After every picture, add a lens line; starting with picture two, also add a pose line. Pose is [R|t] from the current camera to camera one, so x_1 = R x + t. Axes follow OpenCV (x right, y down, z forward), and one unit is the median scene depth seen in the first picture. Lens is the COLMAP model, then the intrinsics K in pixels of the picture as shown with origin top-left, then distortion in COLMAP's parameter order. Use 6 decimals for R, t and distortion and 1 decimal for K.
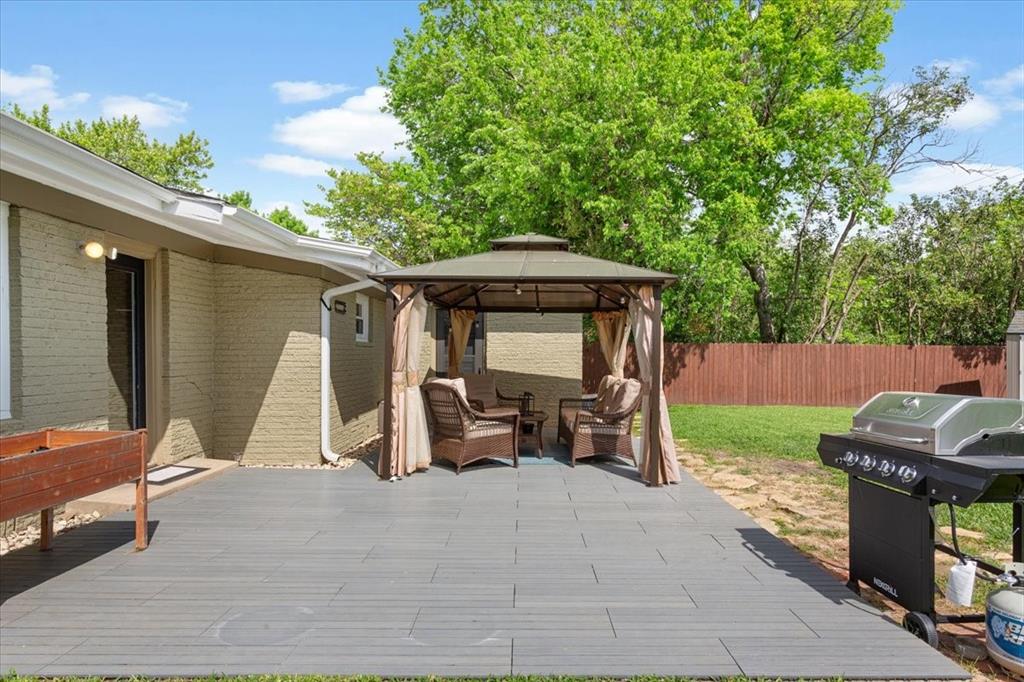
lens RADIAL K [[690.5, 0, 513.1], [0, 690.5, 362.7], [0, 0, 1]] dist [0.001894, 0.001697]
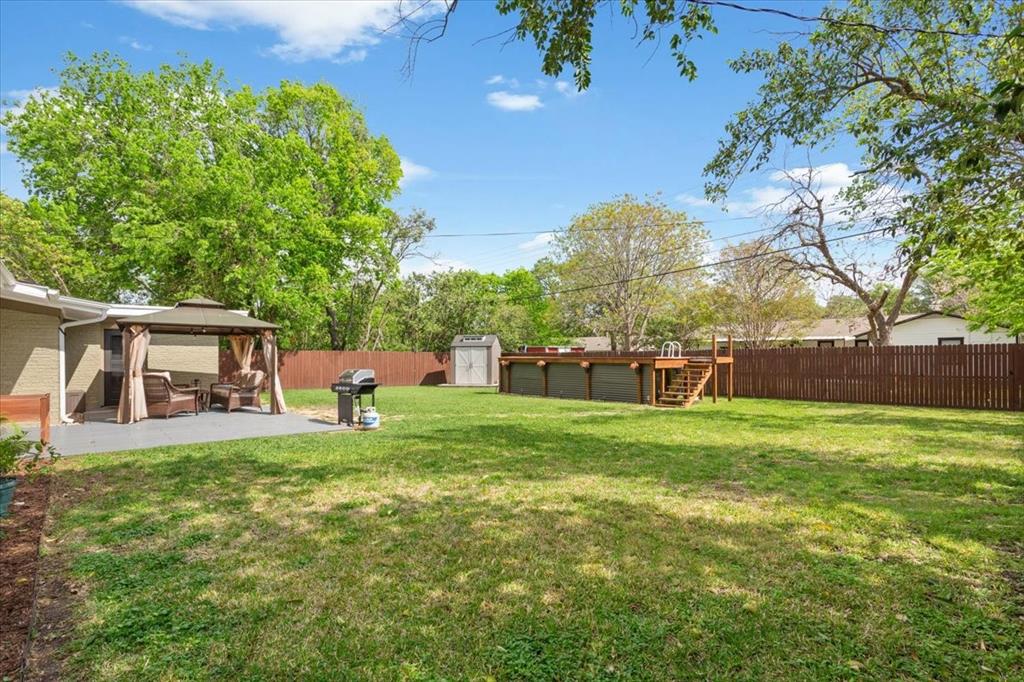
lens RADIAL K [[500.7, 0, 512.0], [0, 500.7, 341.0], [0, 0, 1]] dist [-0.001585, -0.000121]
pose [[0.777633, 0.012941, 0.628585, -0.150682], [0.014183, 0.999173, -0.038116, 0.001577], [-0.628558, 0.038556, 0.776806, -0.541610]]
